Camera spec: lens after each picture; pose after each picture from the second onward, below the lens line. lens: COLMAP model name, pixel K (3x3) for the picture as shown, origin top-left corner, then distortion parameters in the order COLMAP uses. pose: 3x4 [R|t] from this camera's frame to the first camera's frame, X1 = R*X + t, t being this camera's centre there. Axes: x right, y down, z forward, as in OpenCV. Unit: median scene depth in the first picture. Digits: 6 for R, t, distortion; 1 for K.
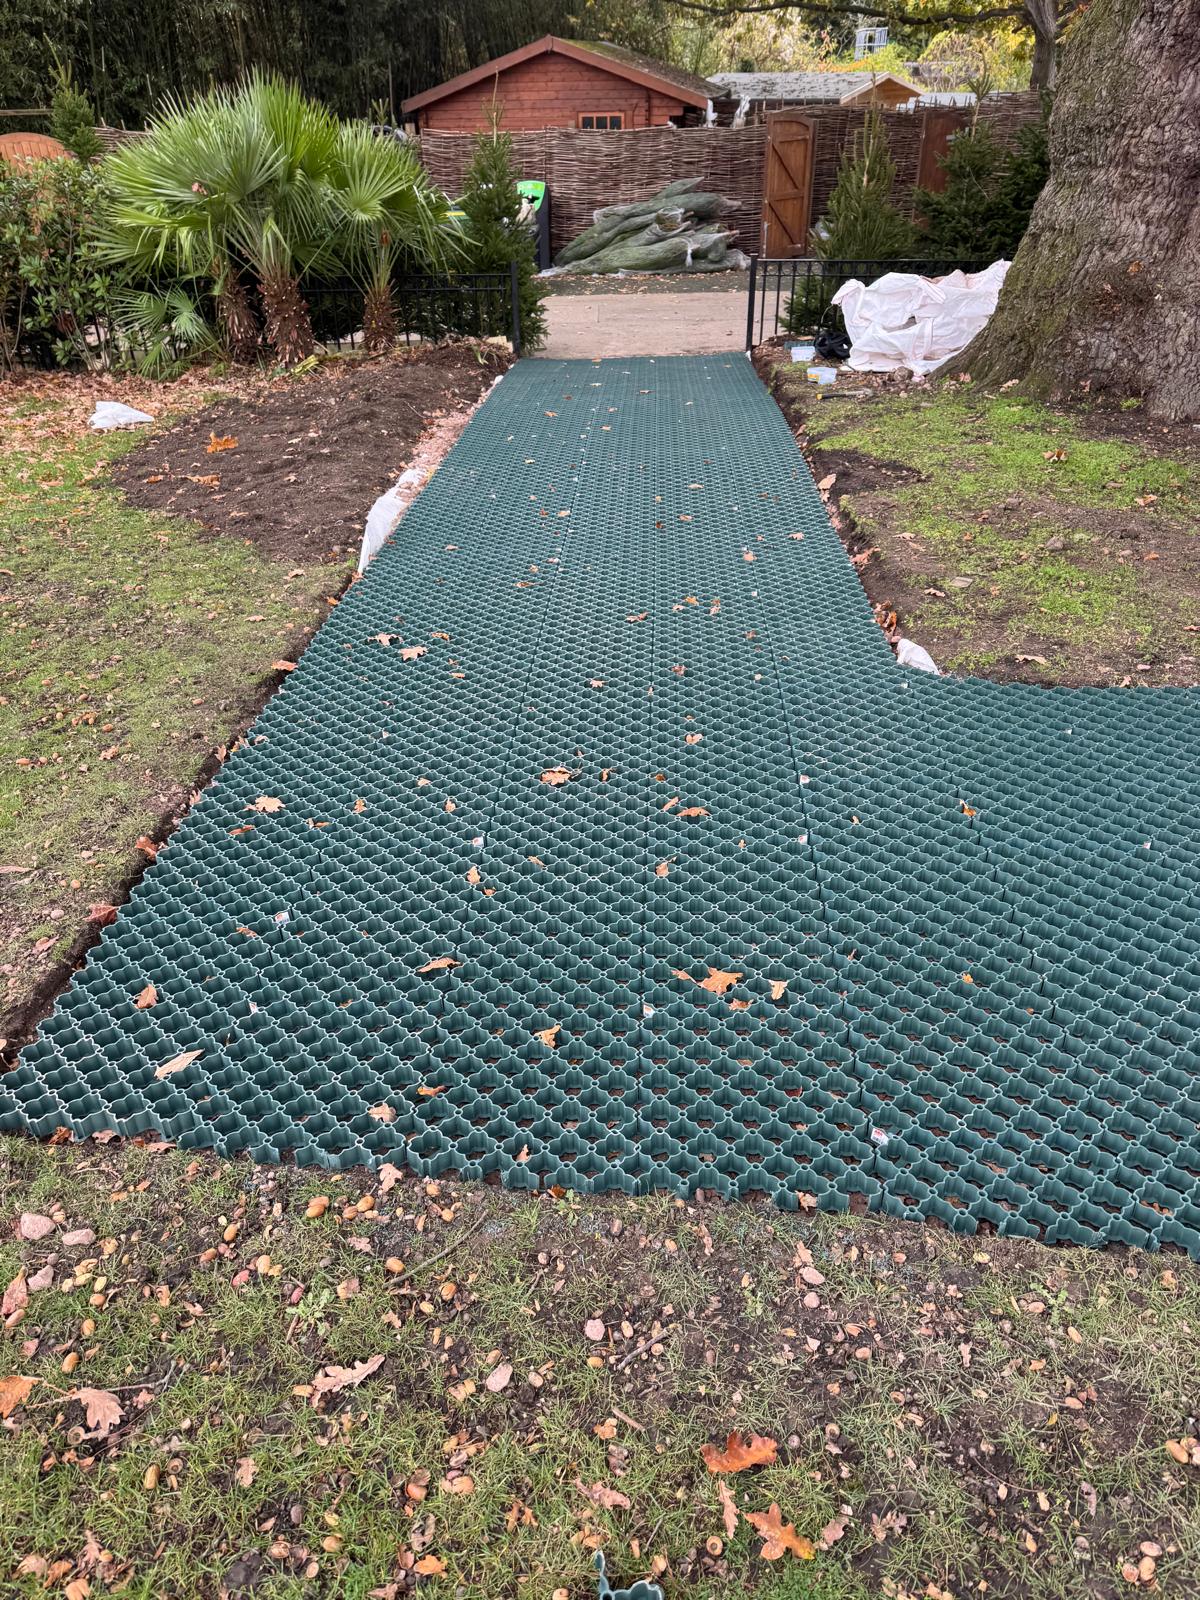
lens RADIAL K [[1138.6, 0, 605.4], [0, 1138.6, 803.7], [0, 0, 1]] dist [0.012978, -0.009070]
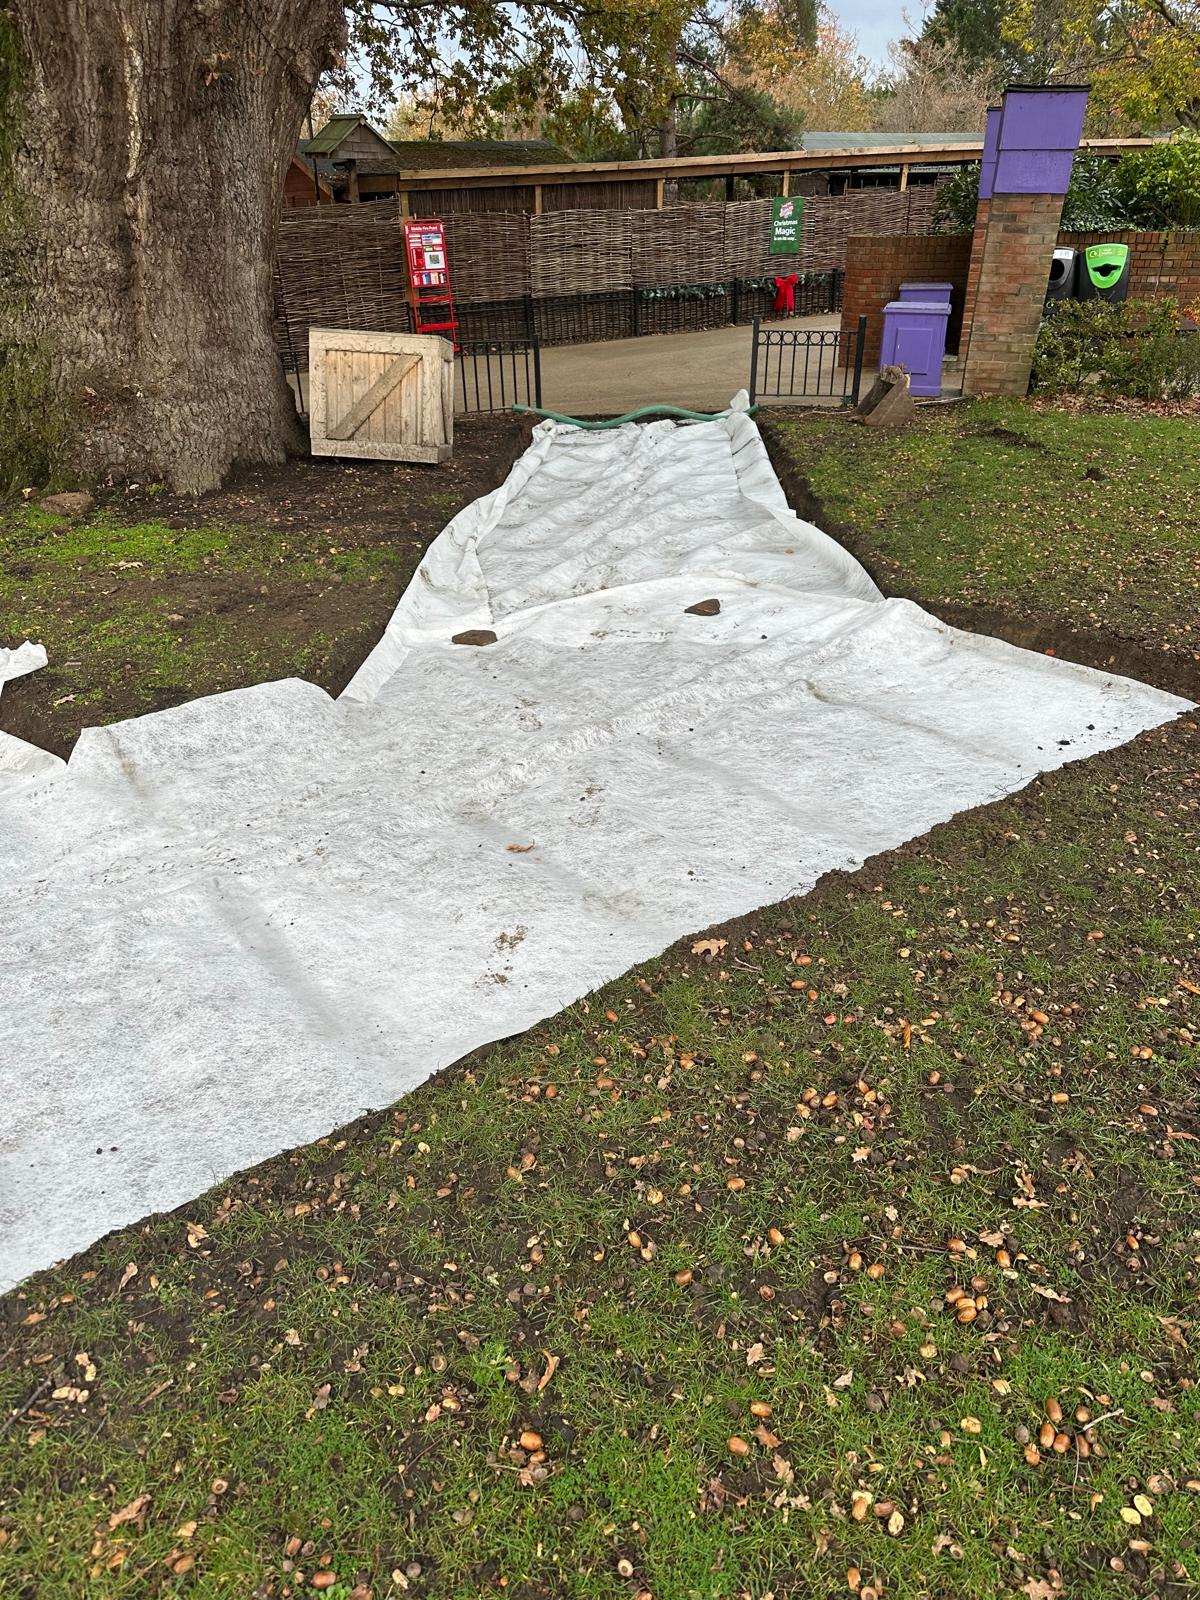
lens RADIAL K [[1126.8, 0, 596.2], [0, 1126.8, 813.1], [0, 0, 1]] dist [0.001377, -0.007016]
pose [[0.702829, -0.339096, 0.625336, -0.023052], [0.386713, 0.919961, 0.064226, 0.028858], [-0.597064, 0.196686, 0.777708, -0.030218]]
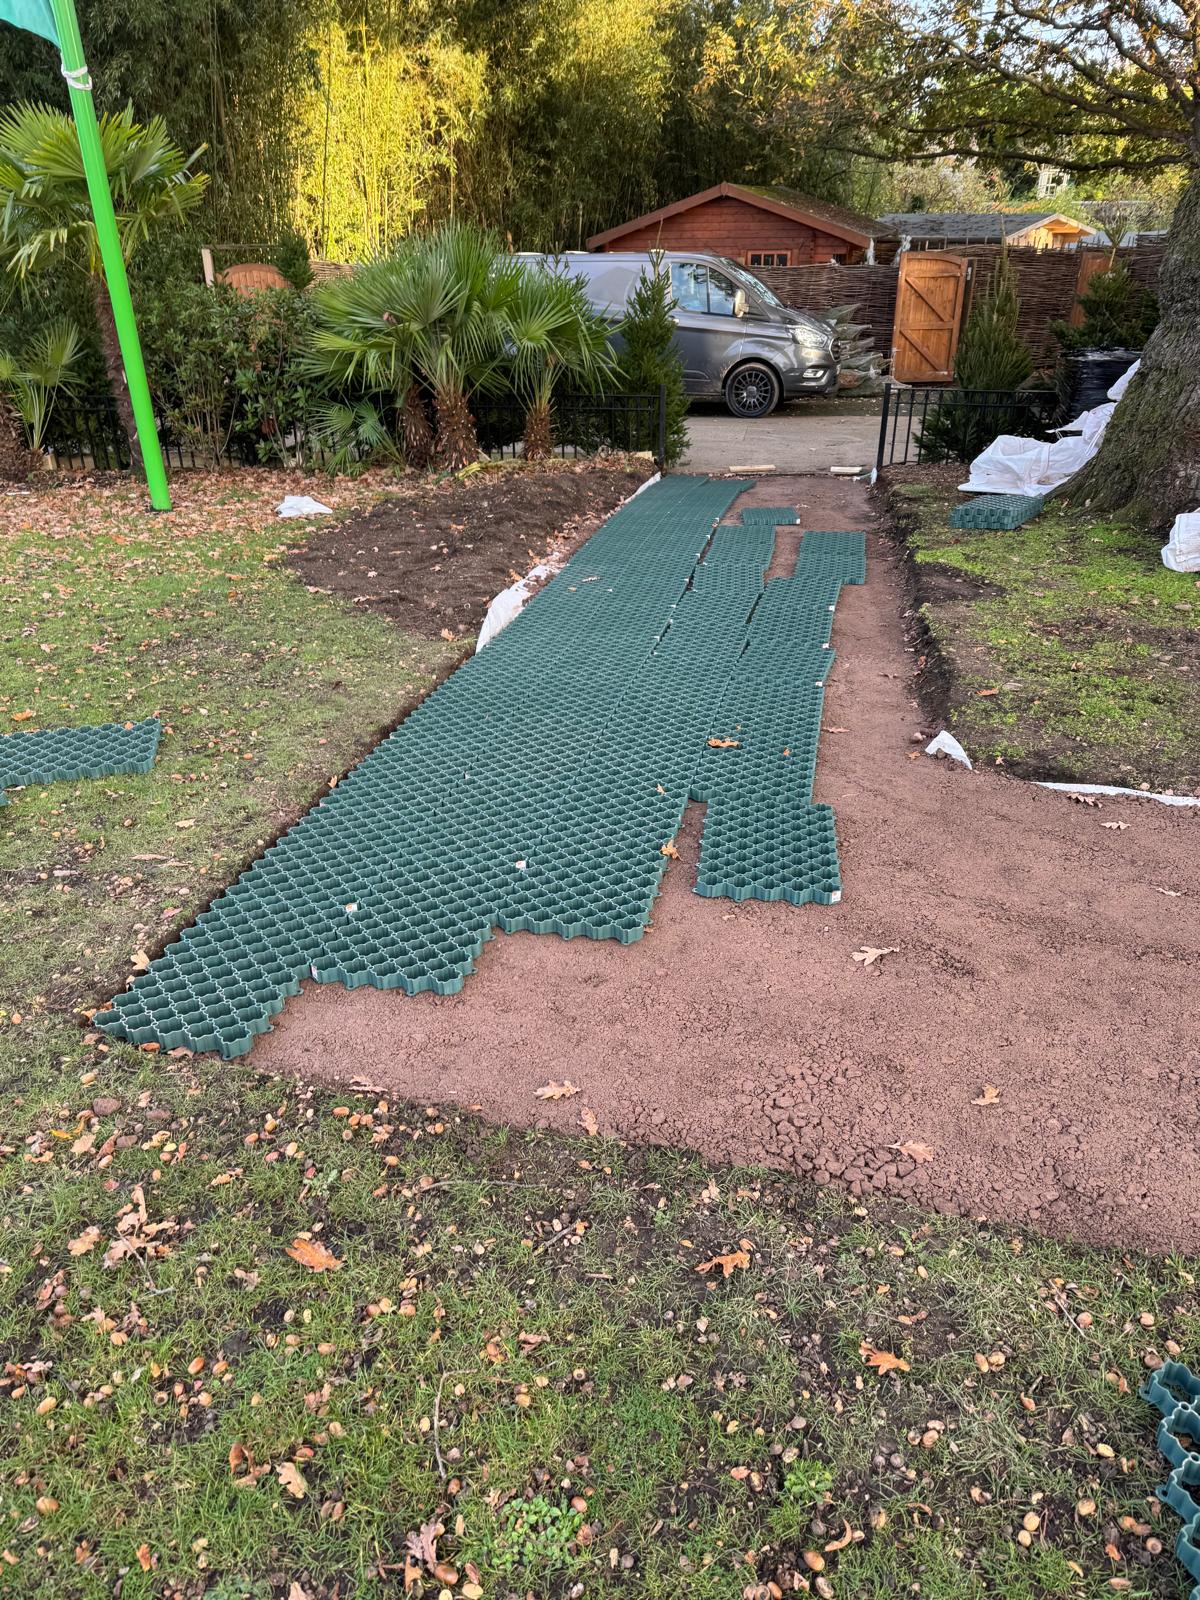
lens RADIAL K [[1122.1, 0, 600.0], [0, 1122.1, 800.0], [0, 0, 1]] dist [0.047529, -0.047485]
pose [[0.988573, 0.073296, -0.131725, 0.047196], [-0.084503, 0.993076, -0.081600, 0.022963], [0.124832, 0.091799, 0.987922, -0.064504]]
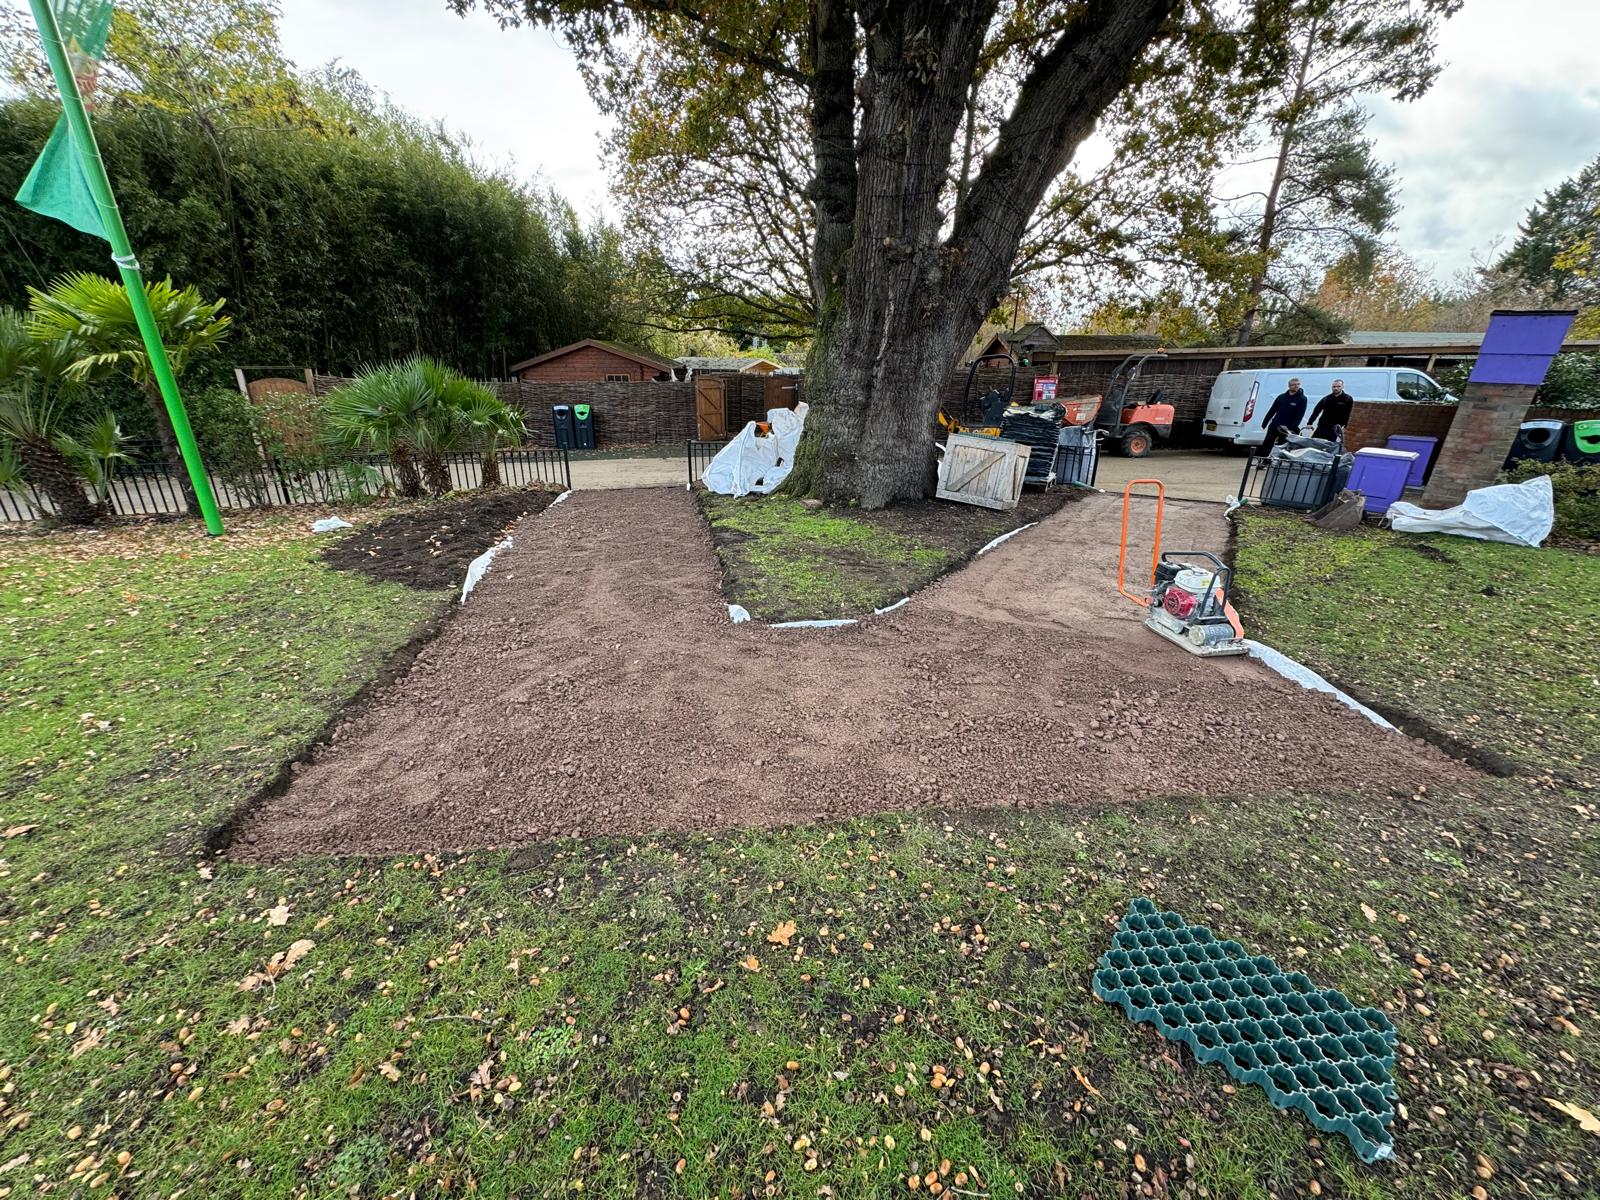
lens RADIAL K [[632.6, 0, 802.7], [0, 632.6, 593.3], [0, 0, 1]] dist [-0.001579, -0.000223]
pose [[0.969097, -0.061242, 0.238957, 0.060096], [0.109338, 0.974980, -0.193545, 0.045841], [-0.221125, 0.213691, 0.951546, -0.102834]]
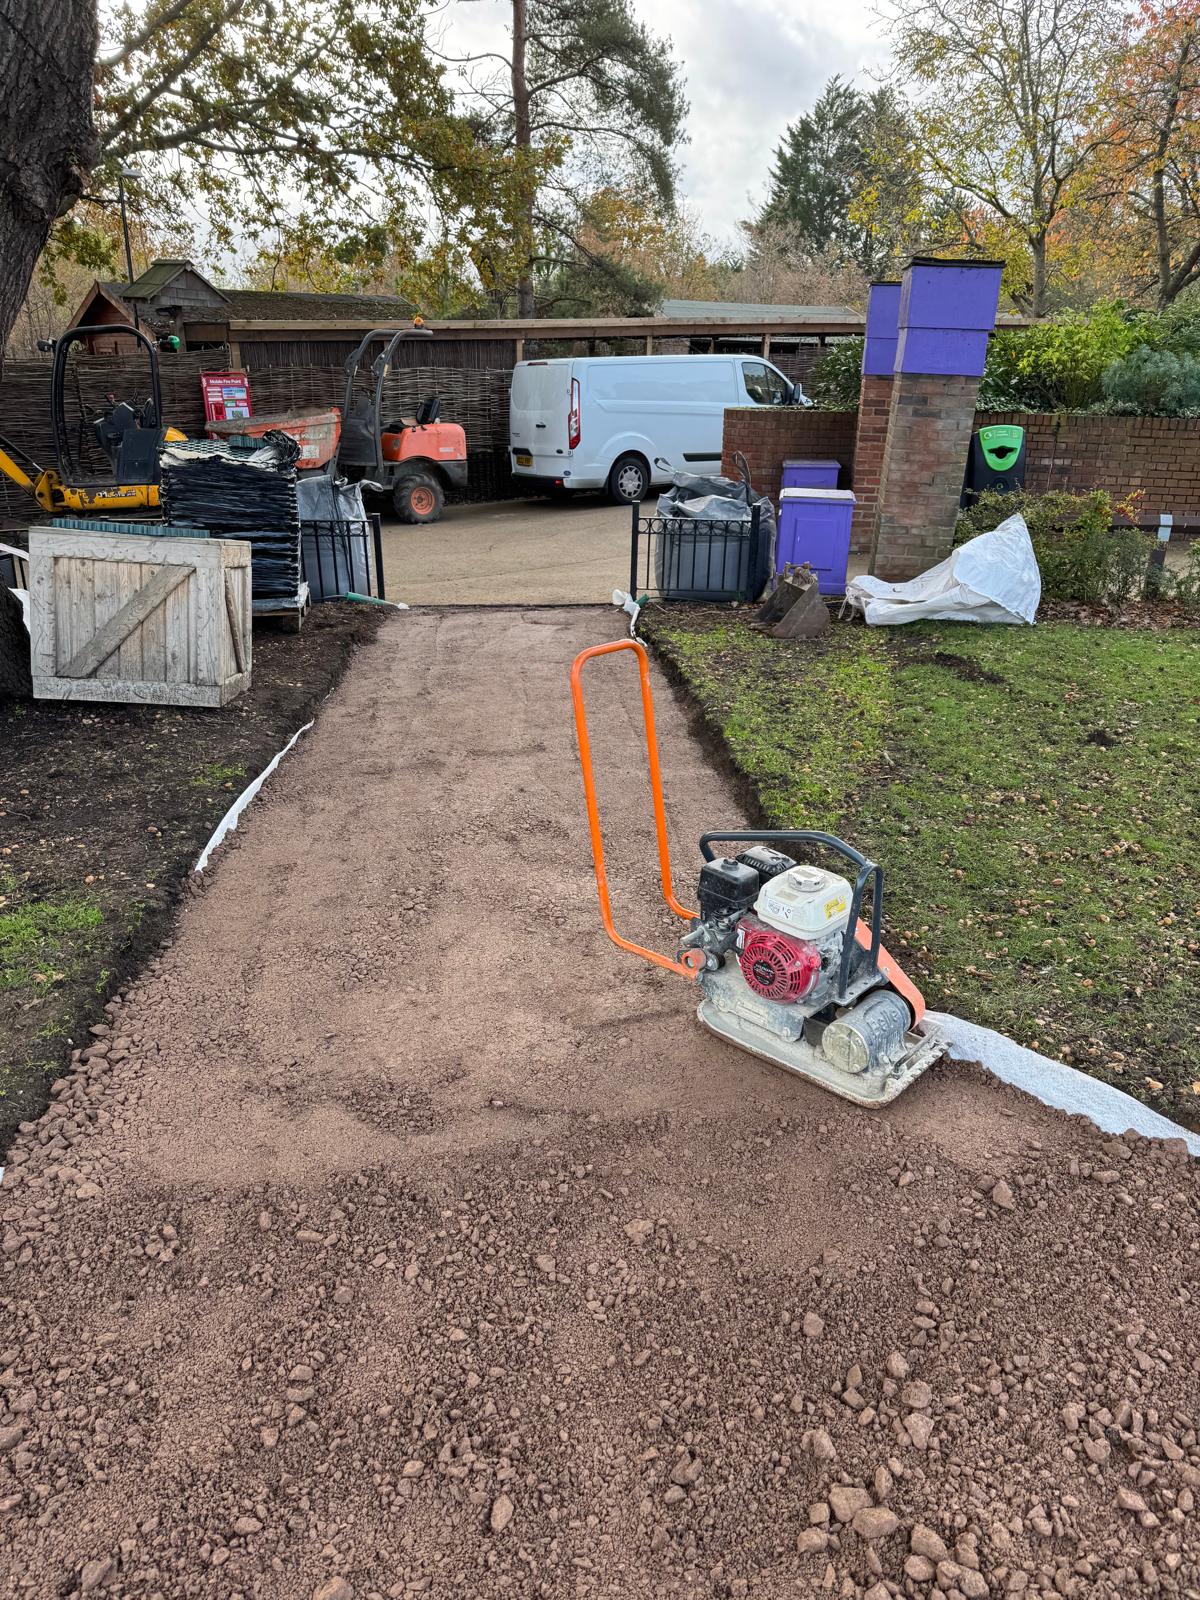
lens RADIAL K [[1138.6, 0, 605.4], [0, 1138.6, 803.7], [0, 0, 1]] dist [0.012978, -0.009070]
pose [[0.611932, -0.267628, 0.744254, 0.228971], [0.401784, 0.915734, -0.001060, -0.106228], [-0.681255, 0.299678, 0.667896, 0.152425]]
